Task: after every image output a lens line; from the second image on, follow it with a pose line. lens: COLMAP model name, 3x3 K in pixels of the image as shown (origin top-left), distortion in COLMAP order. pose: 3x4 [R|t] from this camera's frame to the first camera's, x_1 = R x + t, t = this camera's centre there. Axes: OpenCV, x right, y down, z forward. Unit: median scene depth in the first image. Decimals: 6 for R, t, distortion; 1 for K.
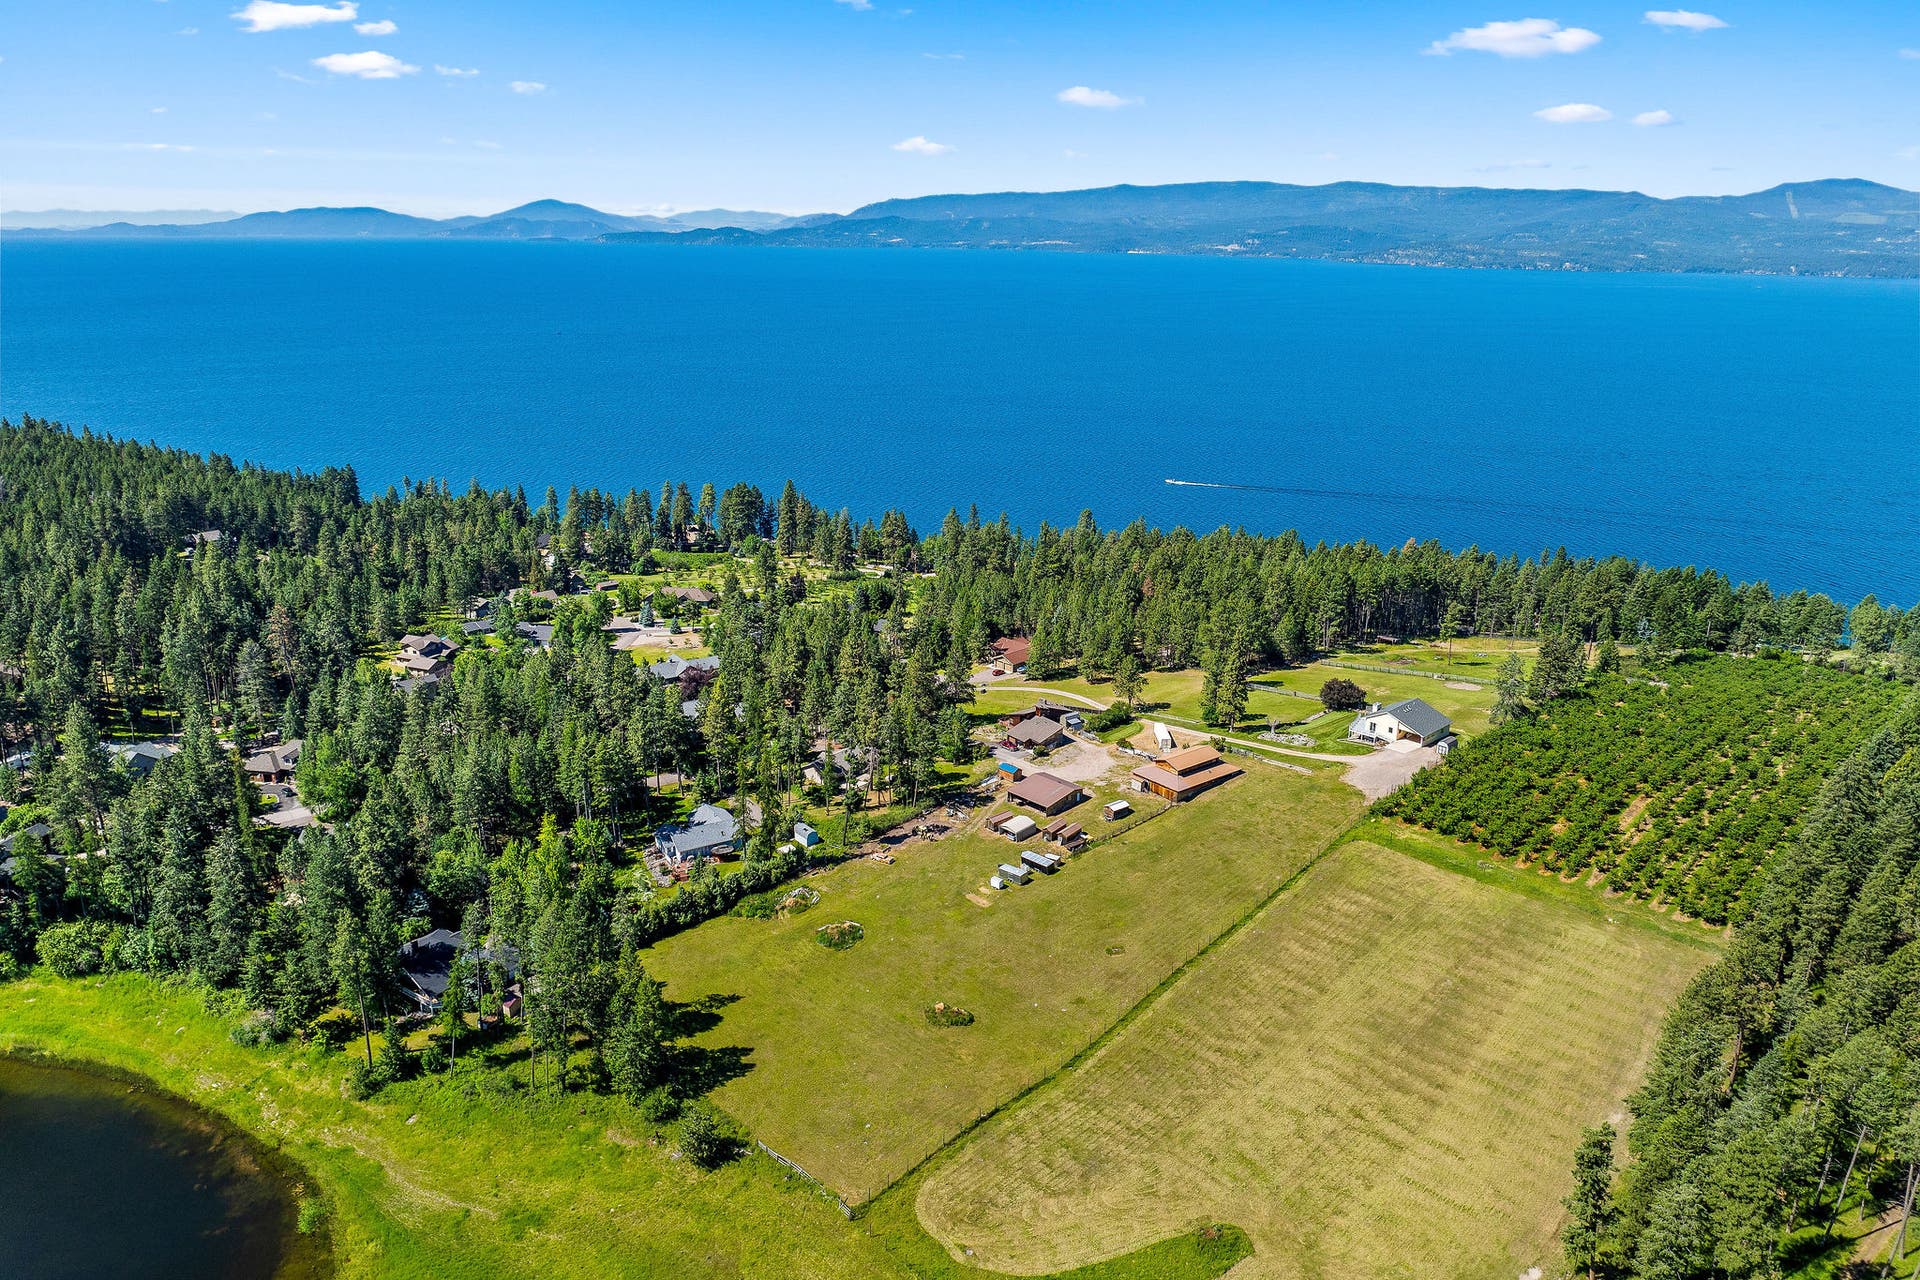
lens RADIAL K [[1353.2, 0, 959.6], [0, 1353.2, 635.3], [0, 0, 1]] dist [-0.049237, 0.016080]
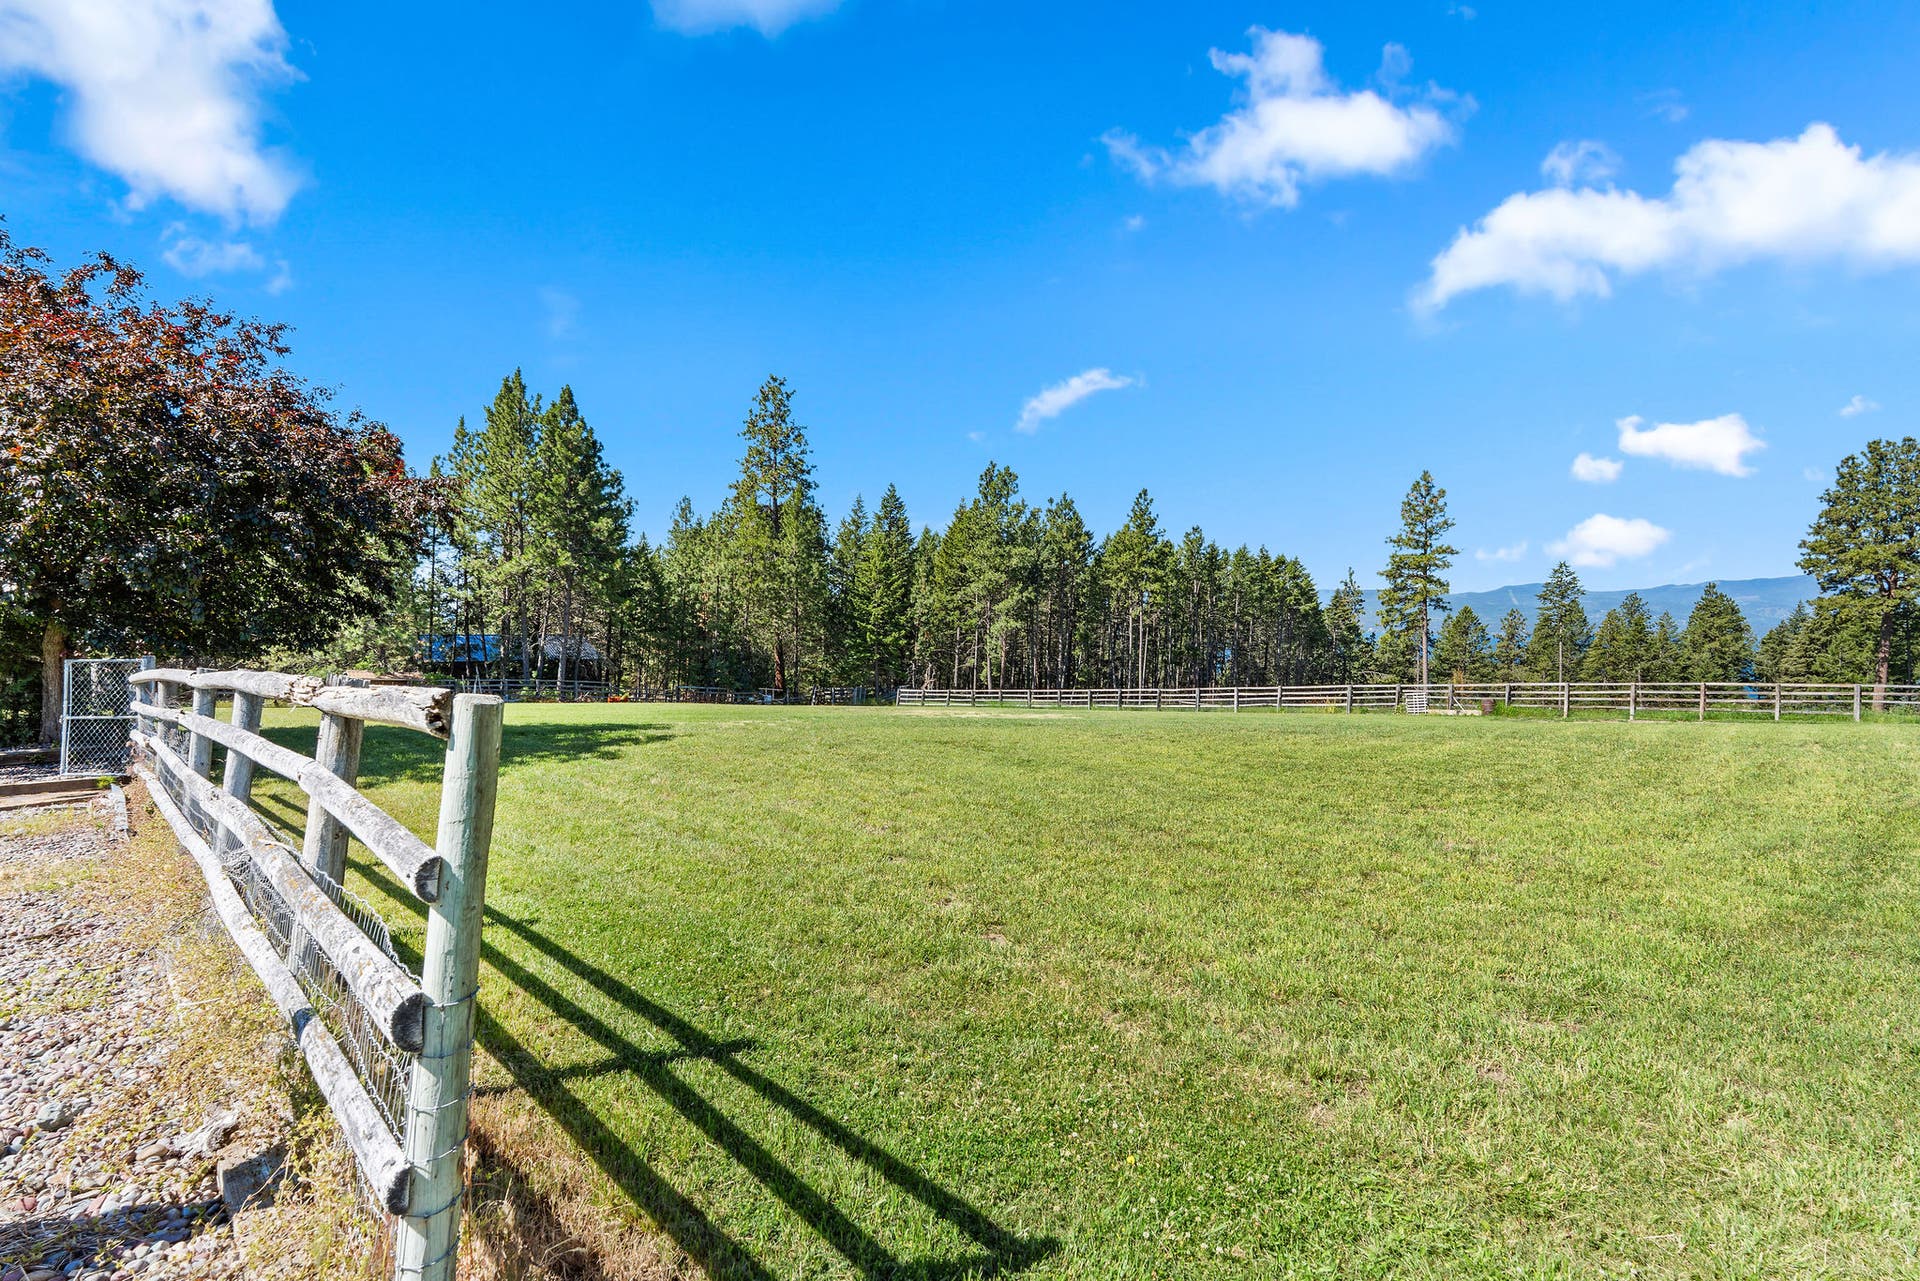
lens RADIAL K [[840.5, 0, 960.0], [0, 840.5, 628.3], [0, 0, 1]] dist [-0.002157, -0.000390]
pose [[0.999247, 0.007573, -0.038045, 0.324493], [-0.017969, 0.959549, -0.280969, 0.057037], [0.034379, 0.281441, 0.958963, 0.967386]]
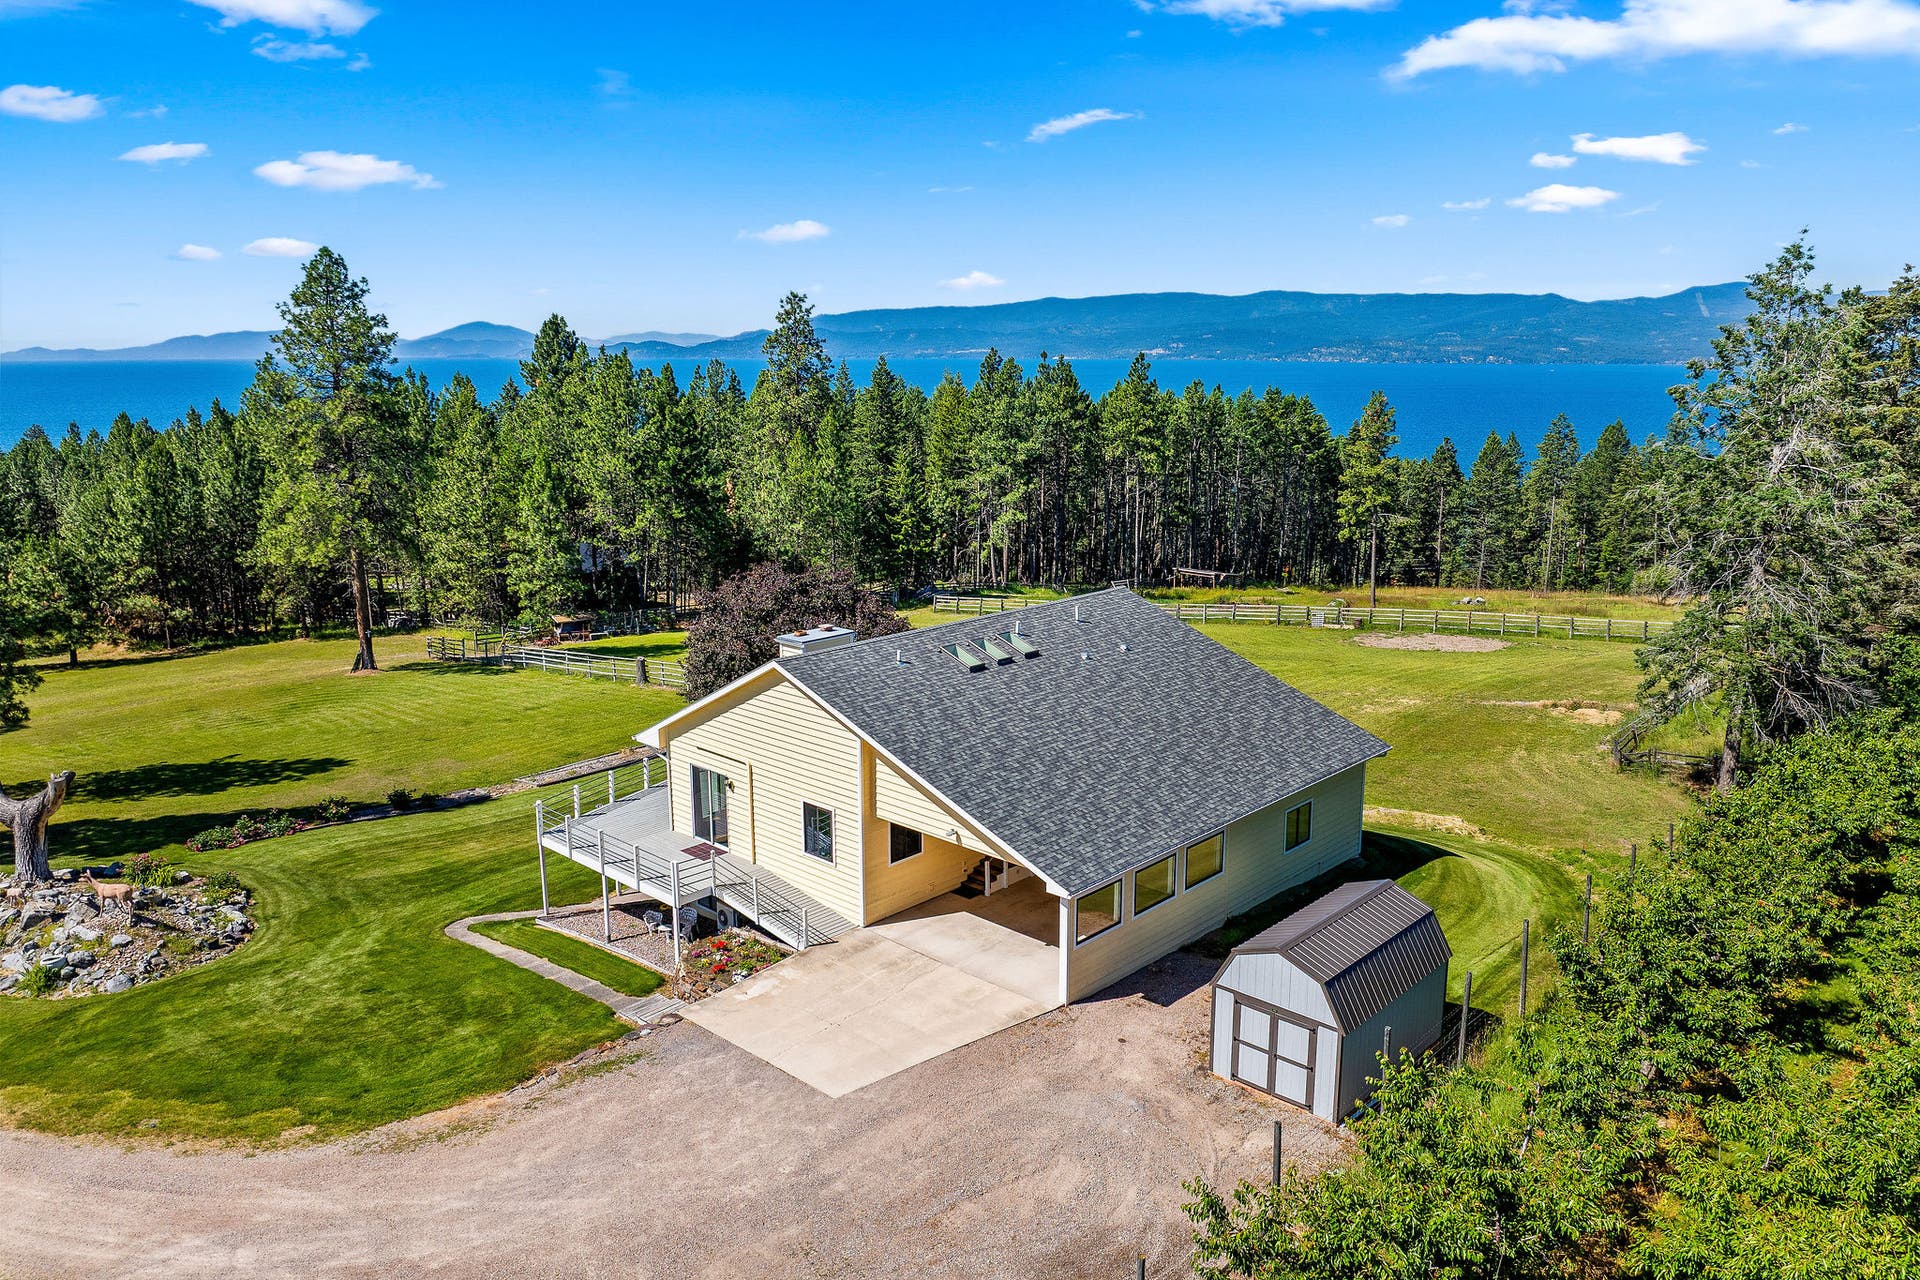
lens RADIAL K [[1353.2, 0, 964.2], [0, 1353.2, 625.1], [0, 0, 1]] dist [-0.049237, 0.016080]
pose [[0.998827, -0.019698, 0.044230, 0.297836], [0.023738, 0.995404, -0.092775, 0.058397], [-0.042199, 0.093716, 0.994704, 0.809668]]
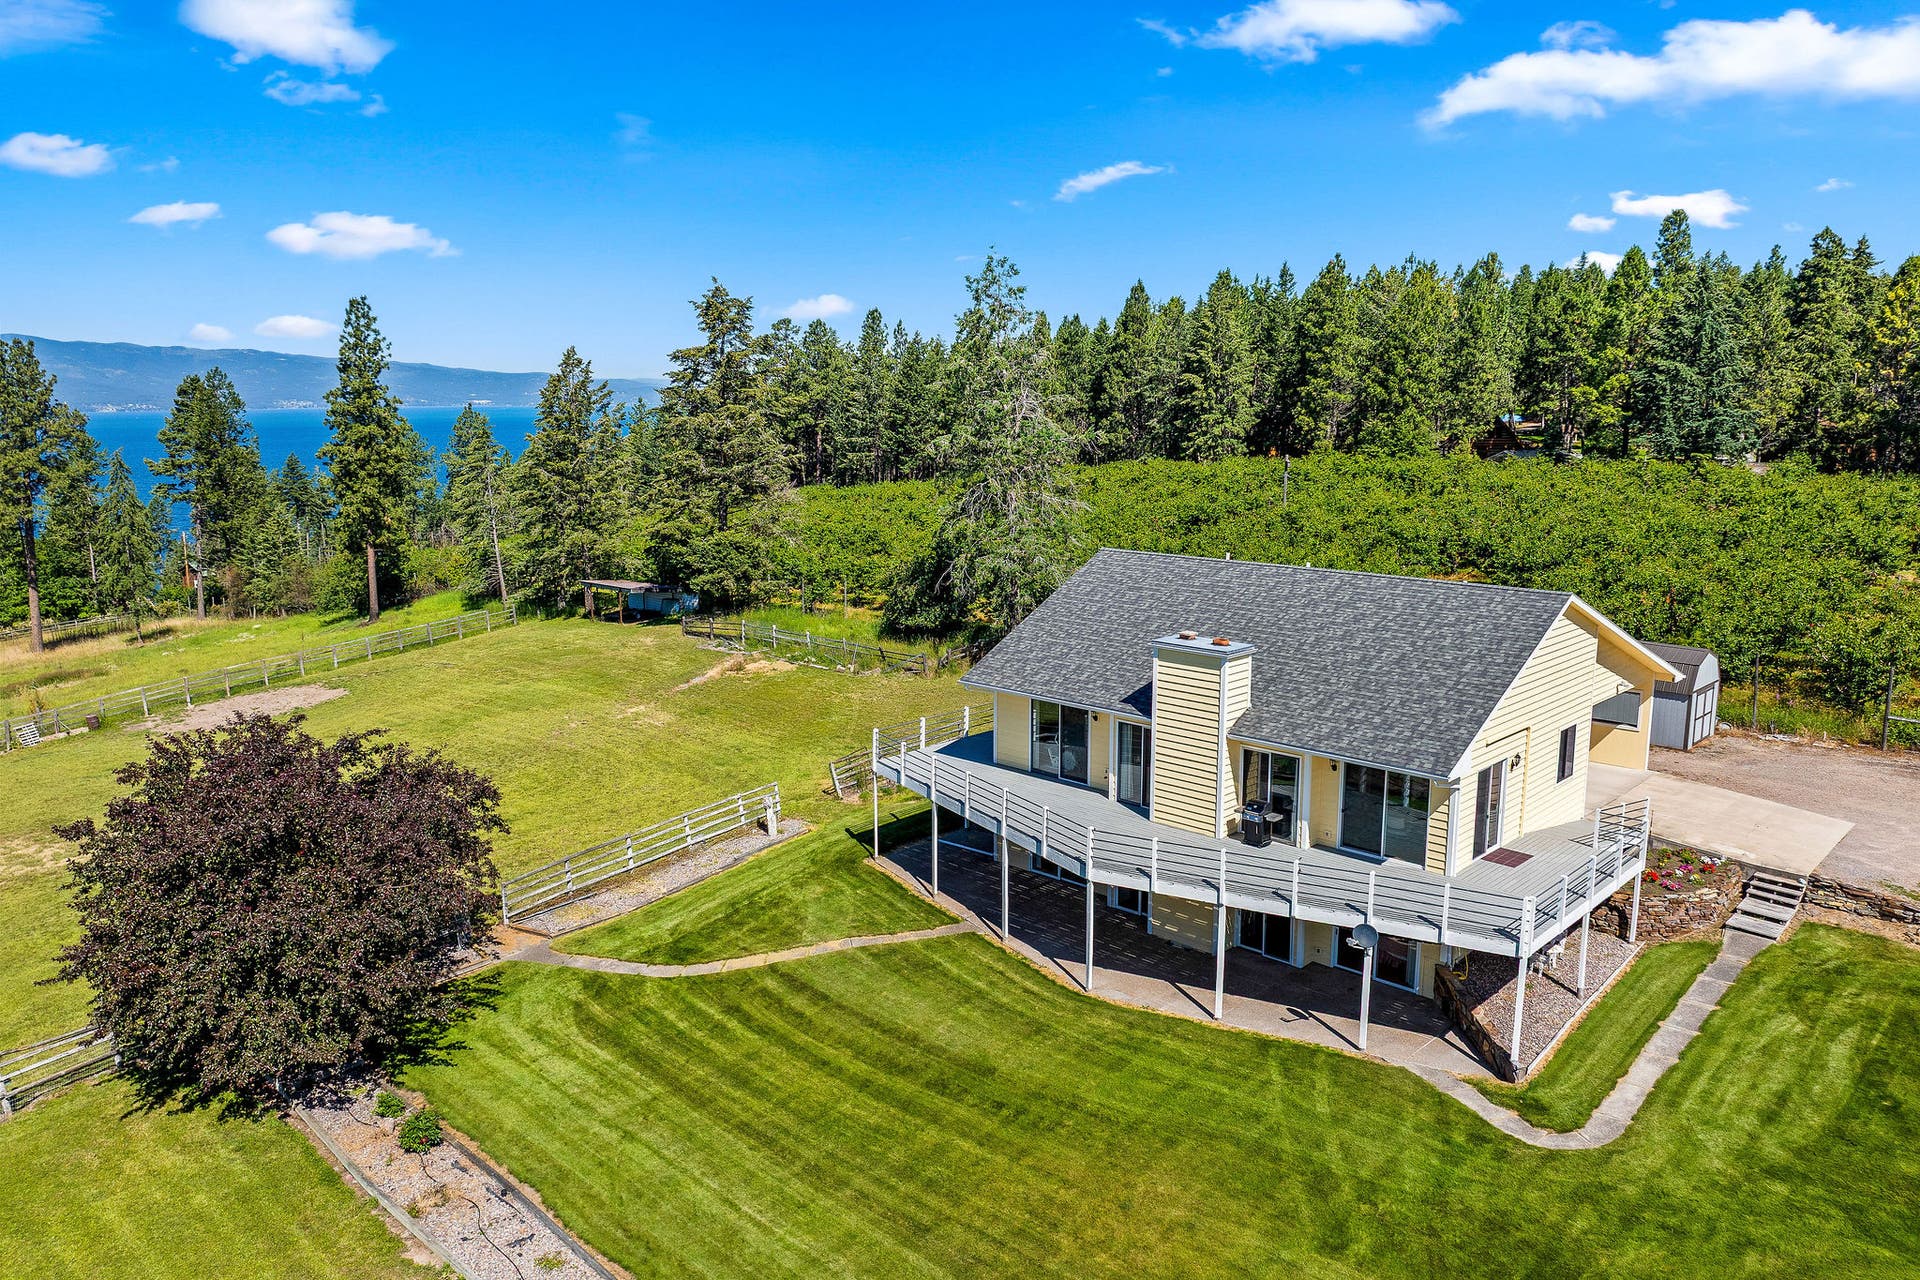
lens RADIAL K [[1353.2, 0, 968.2], [0, 1353.2, 640.9], [0, 0, 1]] dist [-0.049237, 0.016080]
pose [[-0.032601, -0.187457, 0.981732, 0.196391], [0.292531, 0.937450, 0.188716, 0.024404], [-0.955700, 0.293339, 0.024275, 0.947215]]
